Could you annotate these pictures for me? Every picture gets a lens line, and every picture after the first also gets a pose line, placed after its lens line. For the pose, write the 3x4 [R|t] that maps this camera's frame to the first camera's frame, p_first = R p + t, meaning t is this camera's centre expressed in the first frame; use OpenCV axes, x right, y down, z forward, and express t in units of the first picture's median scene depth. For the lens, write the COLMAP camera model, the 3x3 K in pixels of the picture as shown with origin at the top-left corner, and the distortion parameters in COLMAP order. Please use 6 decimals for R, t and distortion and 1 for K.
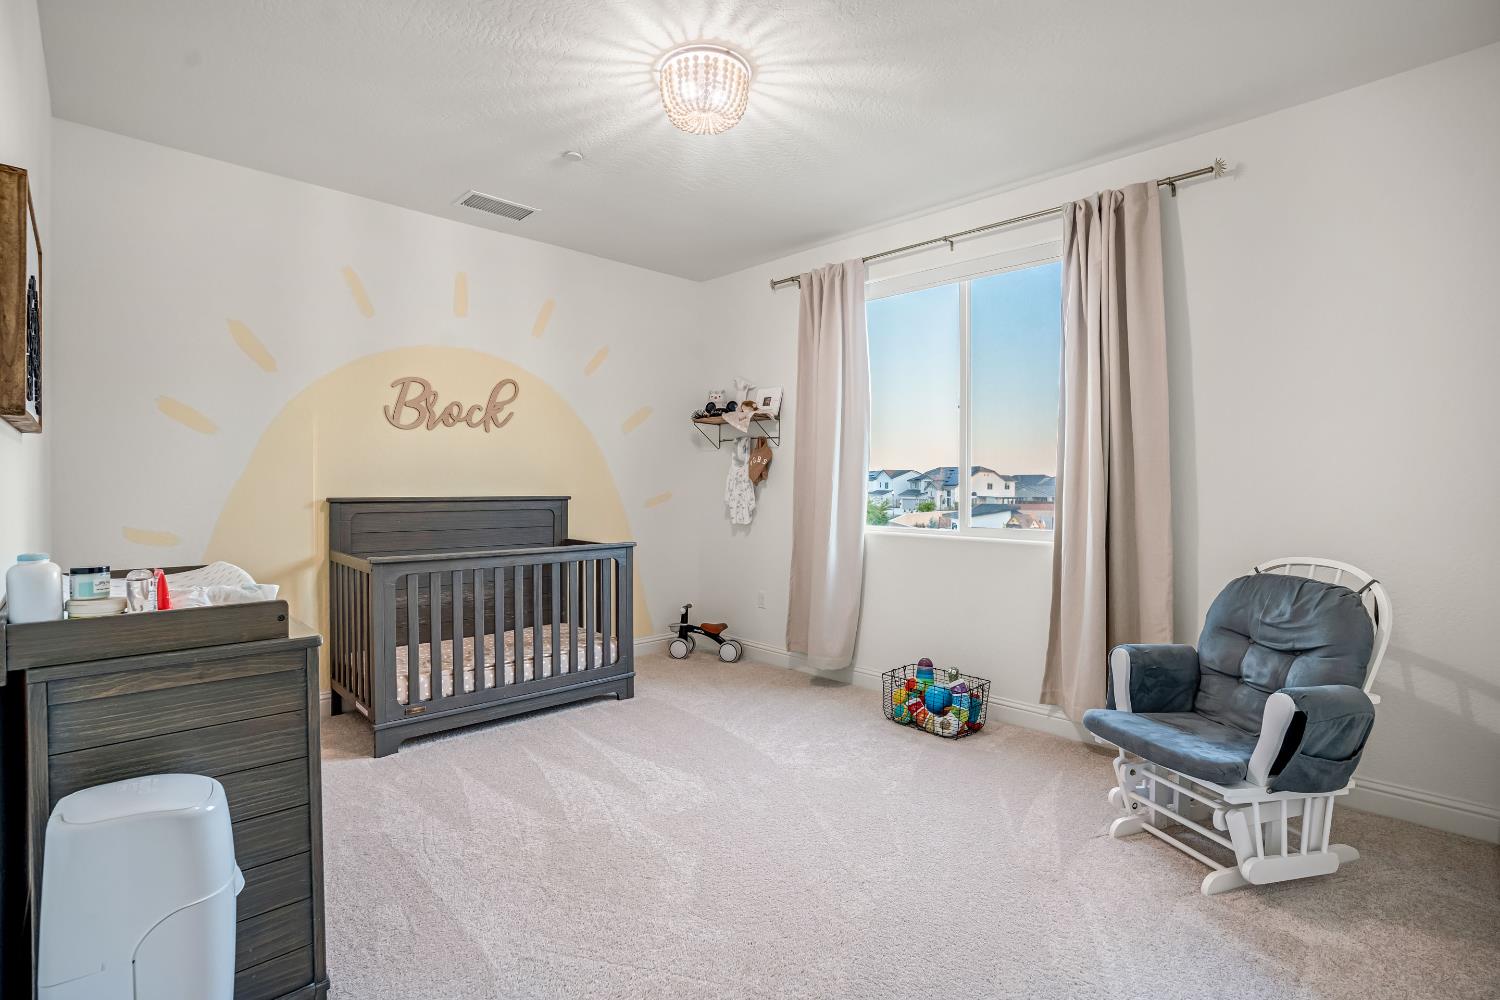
lens RADIAL K [[694.0, 0, 751.7], [0, 694.0, 494.4], [0, 0, 1]] dist [-0.072586, 0.030070]
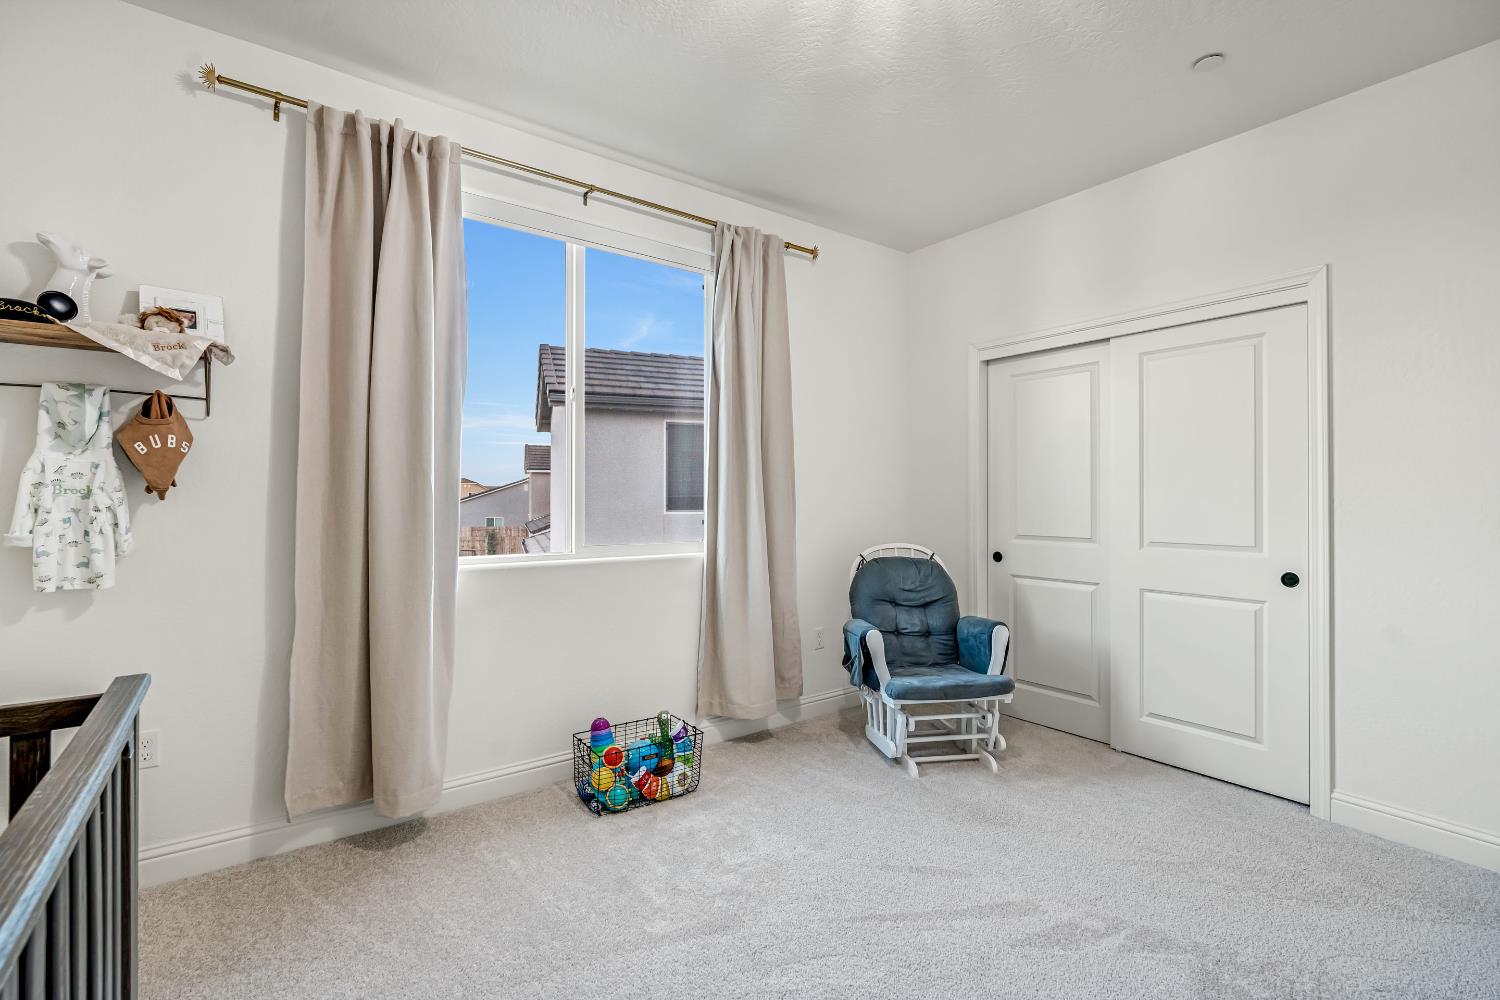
lens RADIAL K [[666.5, 0, 752.6], [0, 666.5, 494.1], [0, 0, 1]] dist [-0.004093, 0.000712]
pose [[0.146566, -0.001325, 0.989200, -0.482633], [0.011083, 0.999939, -0.000303, -0.014688], [-0.989139, 0.011008, 0.146571, 0.734917]]
